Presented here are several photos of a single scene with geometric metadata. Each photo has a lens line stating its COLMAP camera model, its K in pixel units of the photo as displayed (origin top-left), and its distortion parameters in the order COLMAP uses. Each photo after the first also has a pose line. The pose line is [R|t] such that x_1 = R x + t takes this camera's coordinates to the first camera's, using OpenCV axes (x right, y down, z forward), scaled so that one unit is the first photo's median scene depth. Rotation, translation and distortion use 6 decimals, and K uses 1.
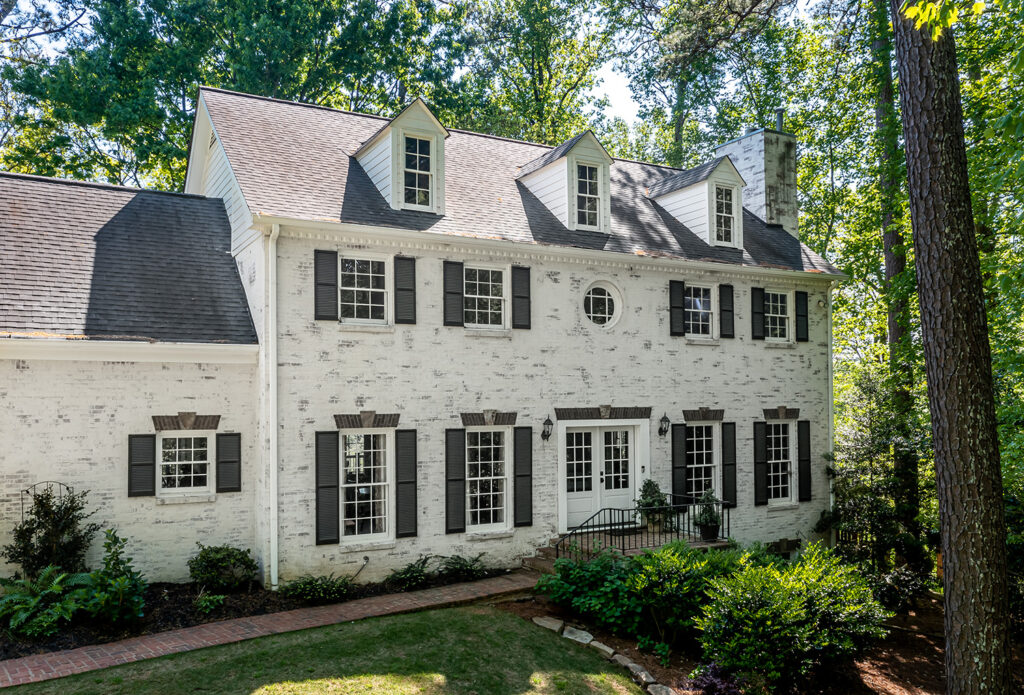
lens RADIAL K [[822.2, 0, 513.1], [0, 822.2, 378.1], [0, 0, 1]] dist [-0.040099, 0.071078]
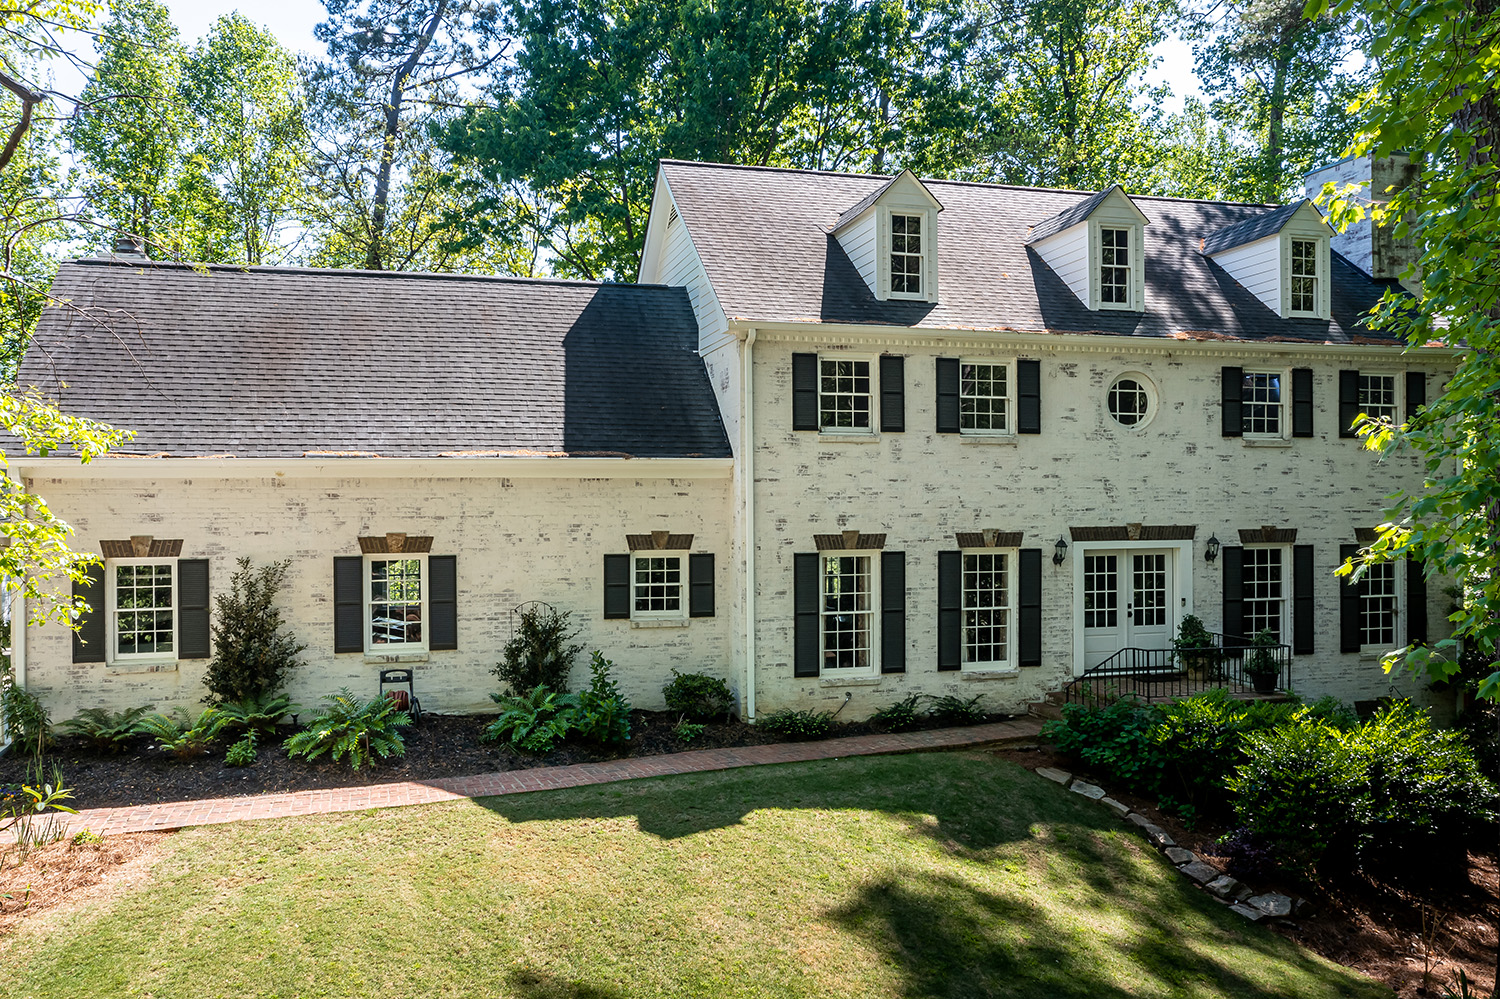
lens RADIAL K [[1209.4, 0, 750.0], [0, 1209.4, 499.5], [0, 0, 1]] dist [-0.046313, 0.107219]
pose [[0.971036, 0.005953, -0.238860, 0.030595], [0.003144, 0.999285, 0.037685, -0.043154], [0.238913, -0.037344, 0.970323, -0.297992]]
